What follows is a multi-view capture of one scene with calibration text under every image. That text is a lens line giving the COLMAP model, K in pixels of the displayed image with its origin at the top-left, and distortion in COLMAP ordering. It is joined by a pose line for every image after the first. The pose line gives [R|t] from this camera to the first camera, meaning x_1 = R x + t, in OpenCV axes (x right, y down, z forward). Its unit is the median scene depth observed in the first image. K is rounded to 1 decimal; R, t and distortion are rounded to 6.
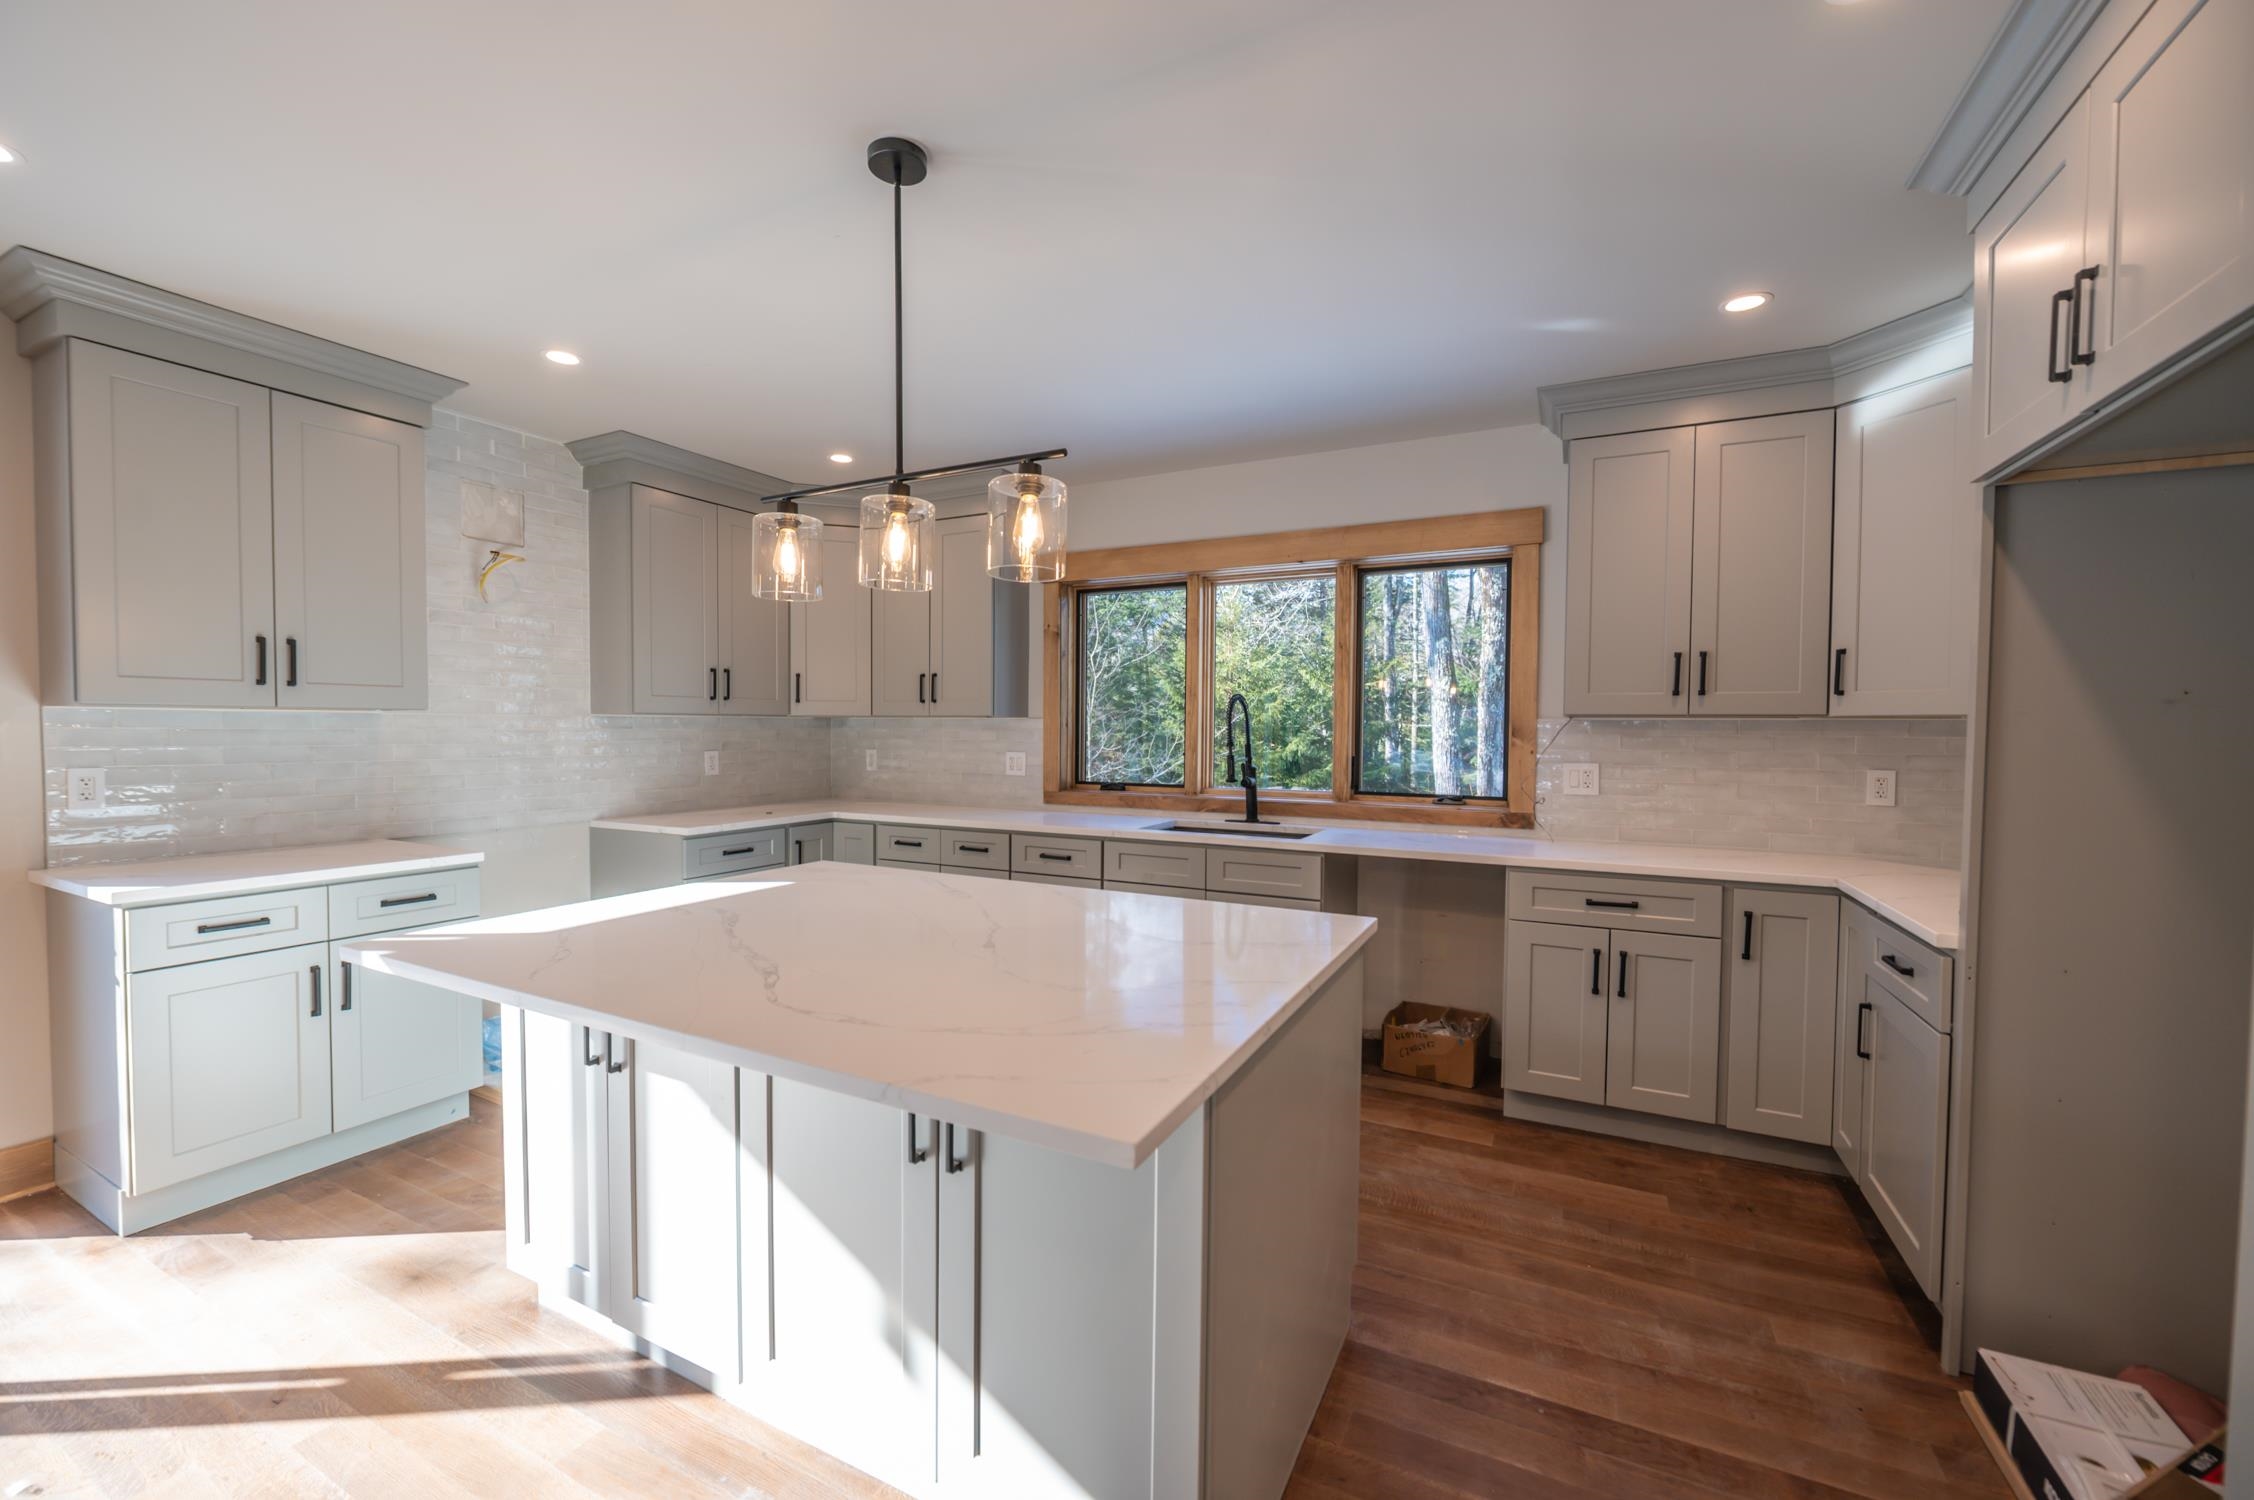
lens RADIAL K [[897.5, 0, 1116.7], [0, 897.5, 745.4], [0, 0, 1]] dist [-0.008208, -0.001018]
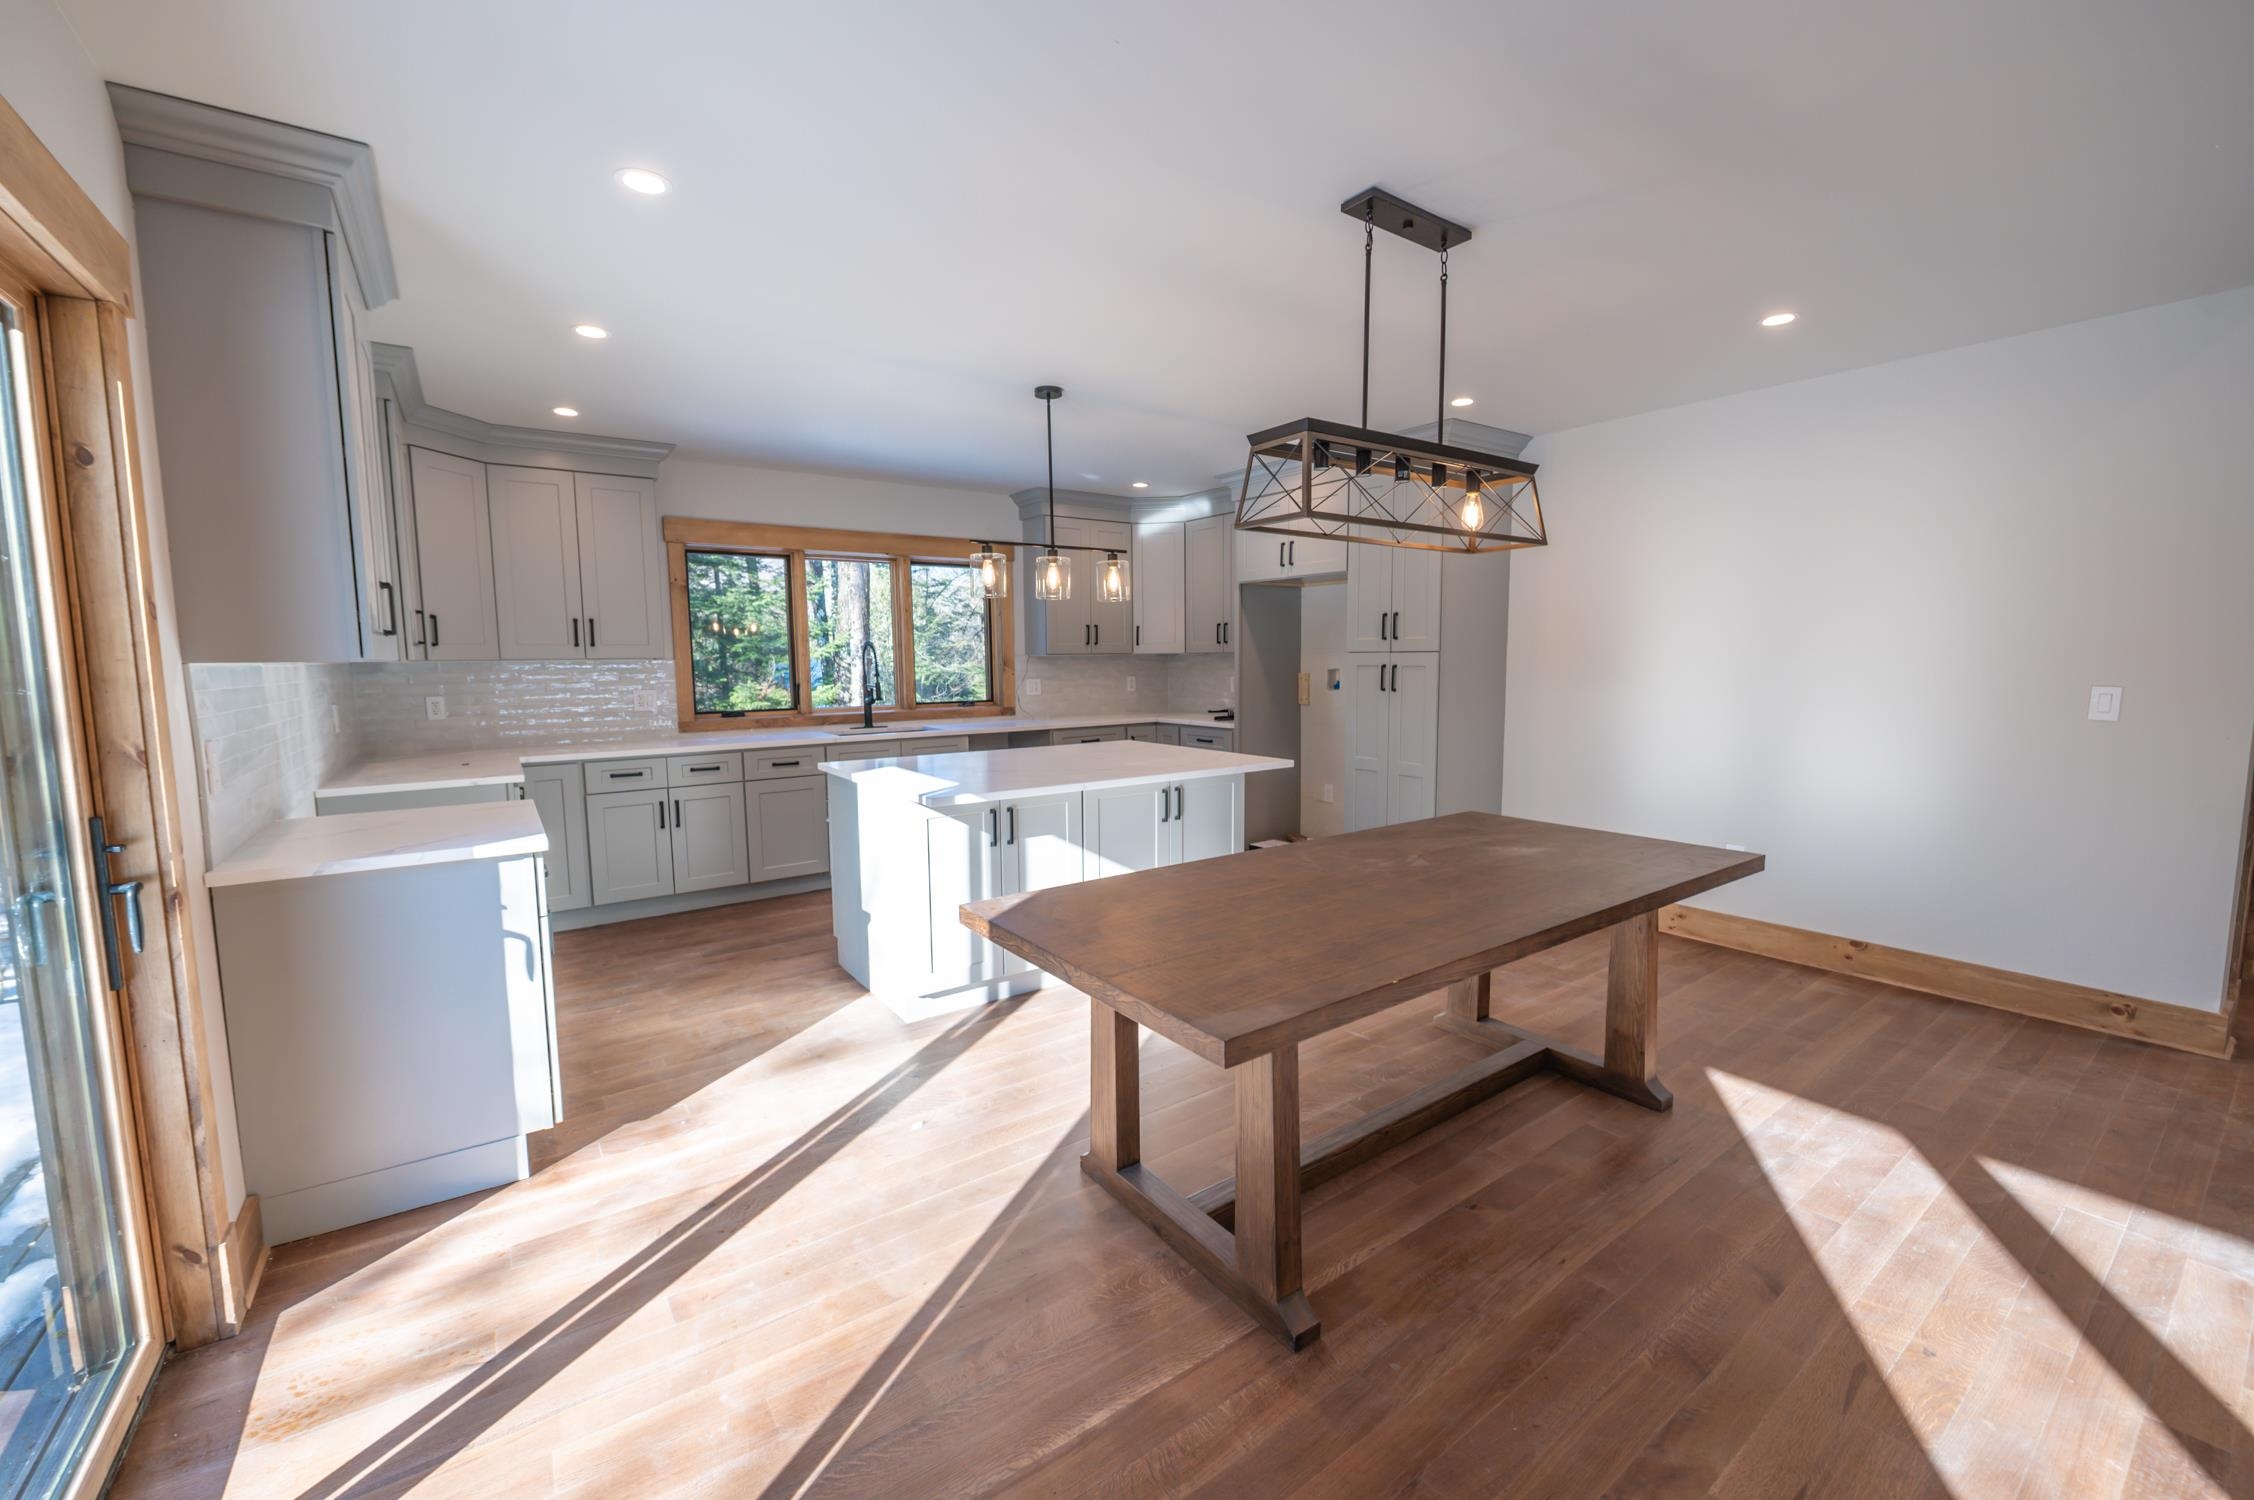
lens RADIAL K [[897.5, 0, 1125.1], [0, 897.5, 748.7], [0, 0, 1]] dist [-0.008208, -0.001018]
pose [[0.445889, -0.102913, 0.889152, -1.218577], [0.030174, 0.994532, 0.099979, -0.019133], [-0.894579, -0.017750, 0.446556, -0.057004]]
